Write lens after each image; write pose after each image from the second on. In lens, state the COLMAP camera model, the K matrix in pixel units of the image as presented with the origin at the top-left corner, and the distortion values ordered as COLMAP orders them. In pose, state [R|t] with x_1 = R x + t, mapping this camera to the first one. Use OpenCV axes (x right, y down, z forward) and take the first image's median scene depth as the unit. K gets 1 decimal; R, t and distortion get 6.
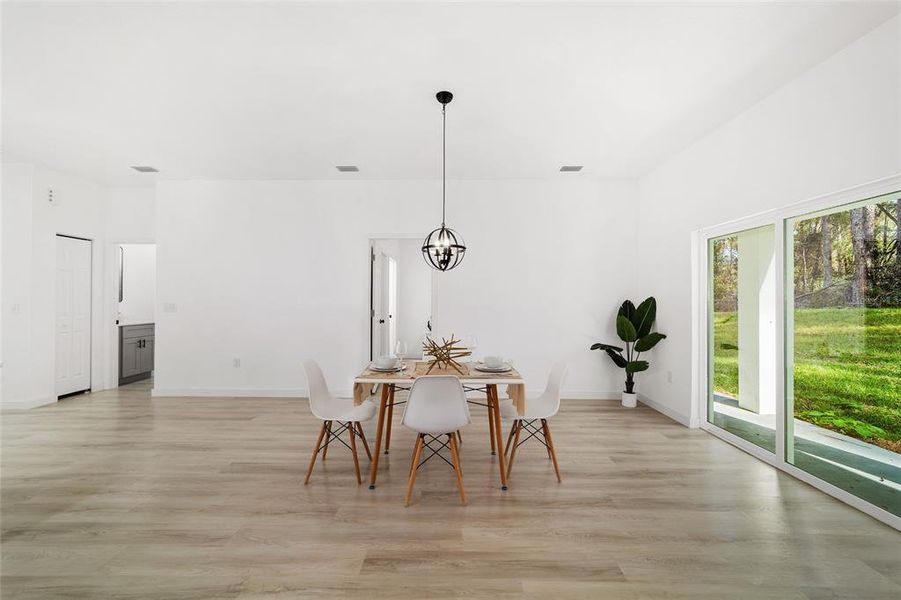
lens RADIAL K [[347.5, 0, 448.8], [0, 347.5, 299.1], [0, 0, 1]] dist [-0.000865, 0.000212]
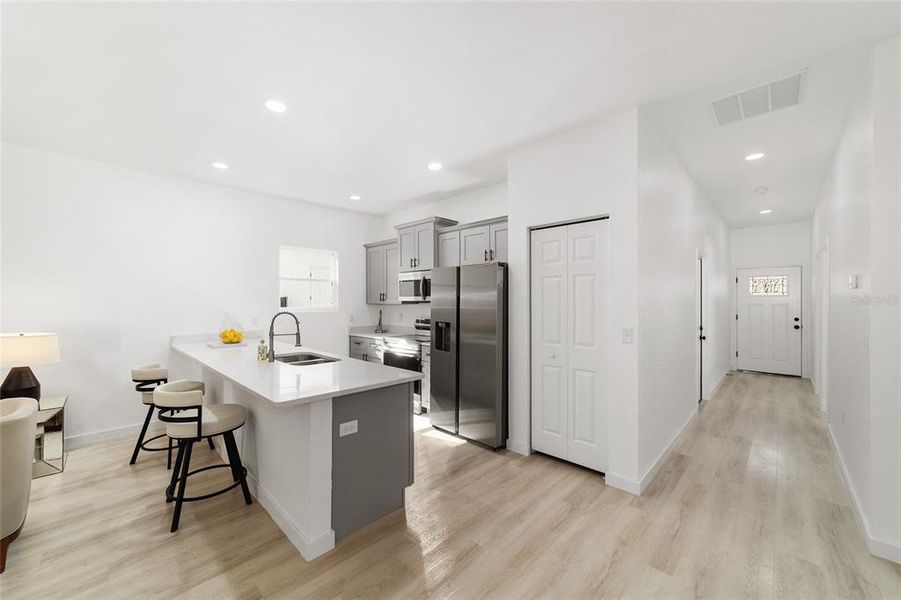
lens RADIAL K [[346.2, 0, 450.5], [0, 346.2, 300.0], [0, 0, 1]] dist [-0.021938, 0.008999]
pose [[-0.692243, -0.005346, -0.721645, -0.510884], [0.000572, 0.999968, -0.007957, -0.038998], [0.721665, -0.005921, -0.692218, 1.027104]]
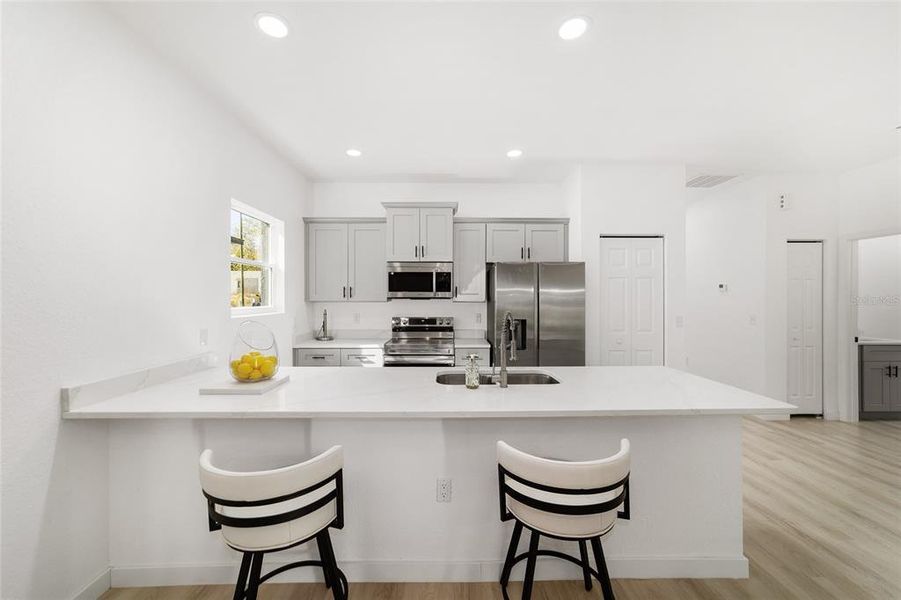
lens RADIAL K [[345.1, 0, 449.1], [0, 345.1, 297.7], [0, 0, 1]] dist [-0.018909, 0.008736]
pose [[0.012742, -0.003718, -0.999912, -0.264663], [0.003020, 0.999989, -0.003680, -0.040677], [0.999914, -0.002973, 0.012753, 0.089342]]
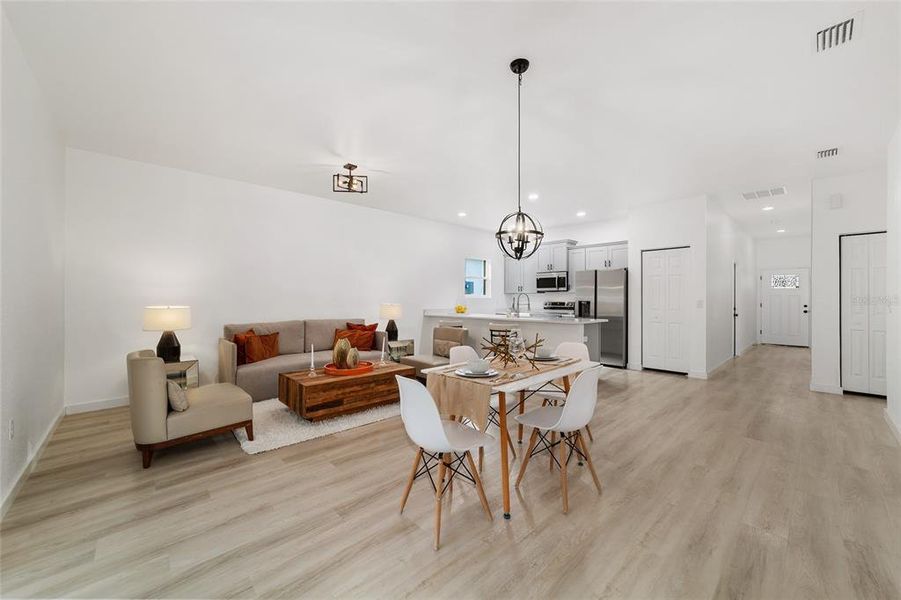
lens RADIAL K [[345.1, 0, 449.1], [0, 345.1, 297.7], [0, 0, 1]] dist [-0.018909, 0.008736]
pose [[-0.731235, -0.008981, -0.682066, 0.540279], [-0.003423, 0.999949, -0.009497, 0.019859], [0.682117, -0.004610, -0.731229, 1.143114]]
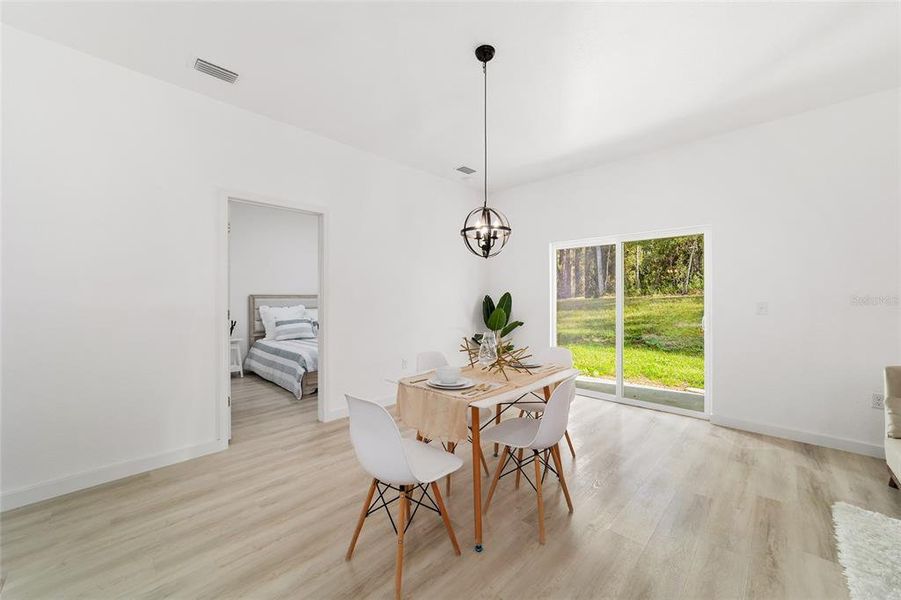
lens RADIAL K [[345.1, 0, 449.1], [0, 345.1, 297.7], [0, 0, 1]] dist [-0.018909, 0.008736]
pose [[0.692005, -0.003781, 0.721883, -0.511530], [0.001810, 0.999992, 0.003502, 0.009163], [-0.721891, -0.001117, 0.692006, 0.361373]]
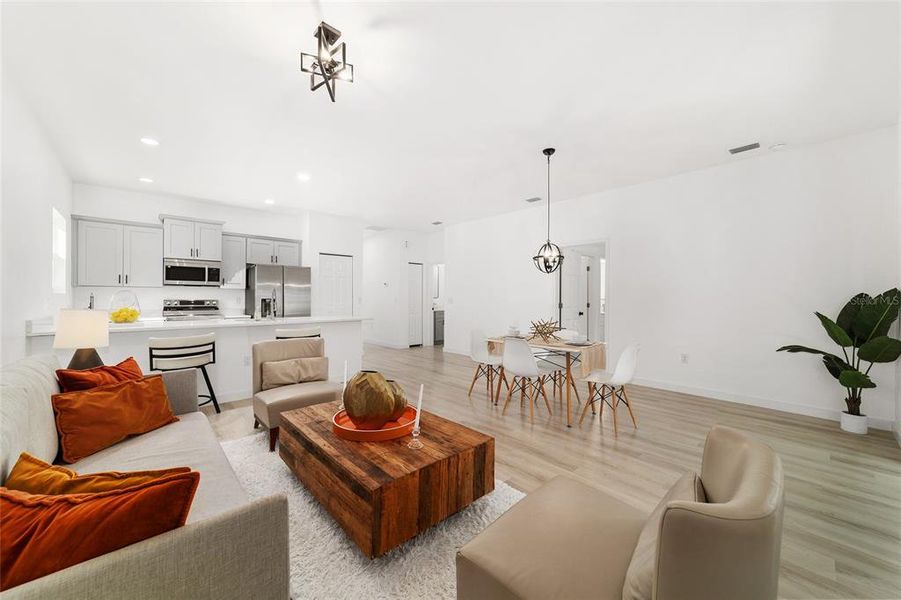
lens RADIAL K [[345.1, 0, 449.1], [0, 345.1, 297.7], [0, 0, 1]] dist [-0.018909, 0.008736]
pose [[0.679143, -0.002270, -0.734003, 0.560175], [0.001184, 0.999997, -0.001997, 0.017043], [0.734005, 0.000487, 0.679144, -0.196630]]
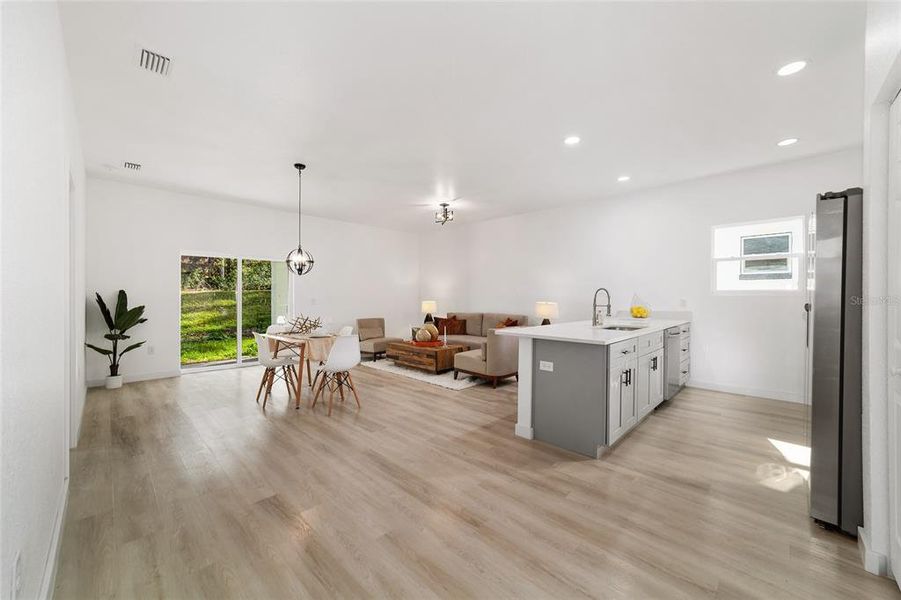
lens RADIAL K [[345.1, 0, 449.1], [0, 345.1, 297.7], [0, 0, 1]] dist [-0.018909, 0.008736]
pose [[-0.715683, -0.006508, 0.698394, -1.210916], [-0.007301, 0.999972, 0.001837, 0.011664], [-0.698387, -0.003784, -0.715711, 1.239030]]
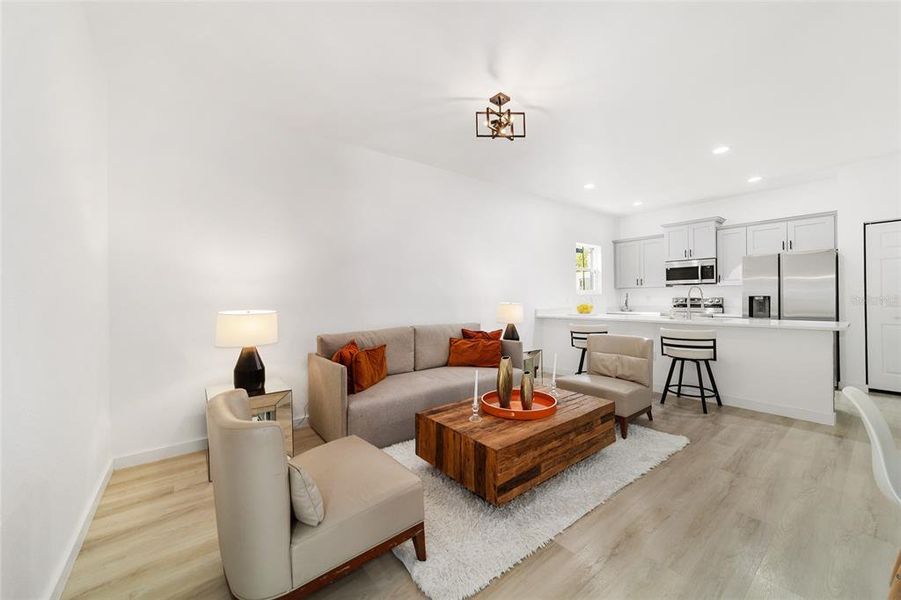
lens RADIAL K [[345.1, 0, 449.1], [0, 345.1, 297.7], [0, 0, 1]] dist [-0.018909, 0.008736]
pose [[-0.784878, 0.004573, -0.619633, 0.570043], [0.009484, 0.999944, -0.004634, 0.019314], [0.619578, -0.009514, -0.784878, 0.592642]]
